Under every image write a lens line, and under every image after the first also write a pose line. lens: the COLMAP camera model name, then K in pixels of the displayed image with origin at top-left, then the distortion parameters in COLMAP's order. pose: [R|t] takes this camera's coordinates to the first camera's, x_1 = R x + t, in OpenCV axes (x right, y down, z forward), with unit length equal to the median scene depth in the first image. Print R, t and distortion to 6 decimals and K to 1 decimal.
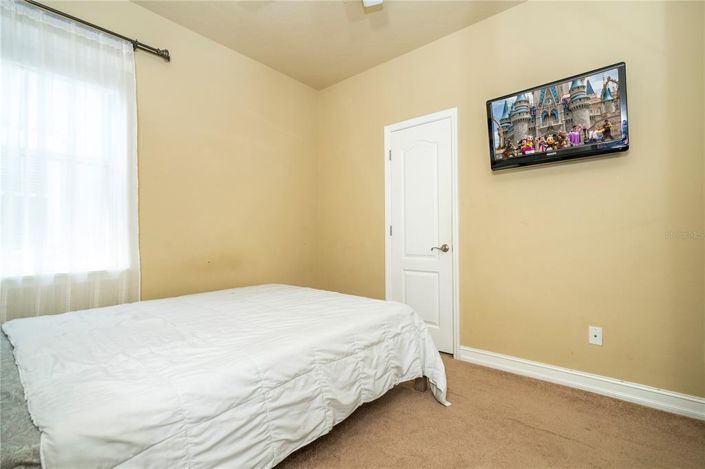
lens RADIAL K [[315.9, 0, 355.4], [0, 315.9, 233.6], [0, 0, 1]] dist [0.000472, 0.000427]
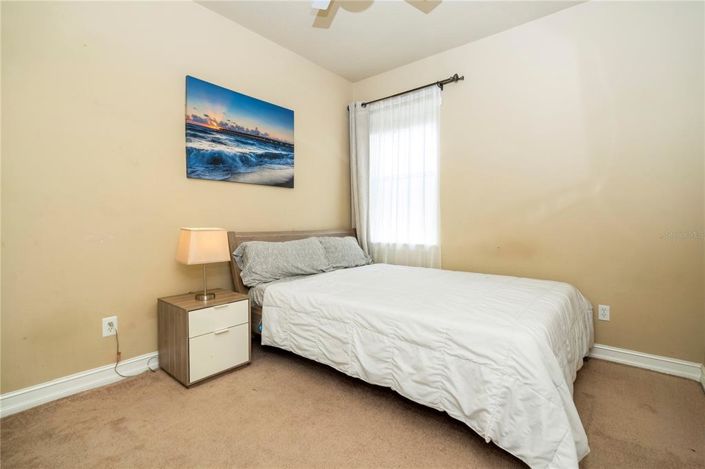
lens RADIAL K [[323.9, 0, 357.5], [0, 323.9, 232.5], [0, 0, 1]] dist [-0.011268, -0.000041]
pose [[0.007984, 0.037021, -0.999283, 0.983841], [0.006555, 0.999291, 0.037074, -0.003587], [0.999947, -0.006846, 0.007735, 0.832939]]
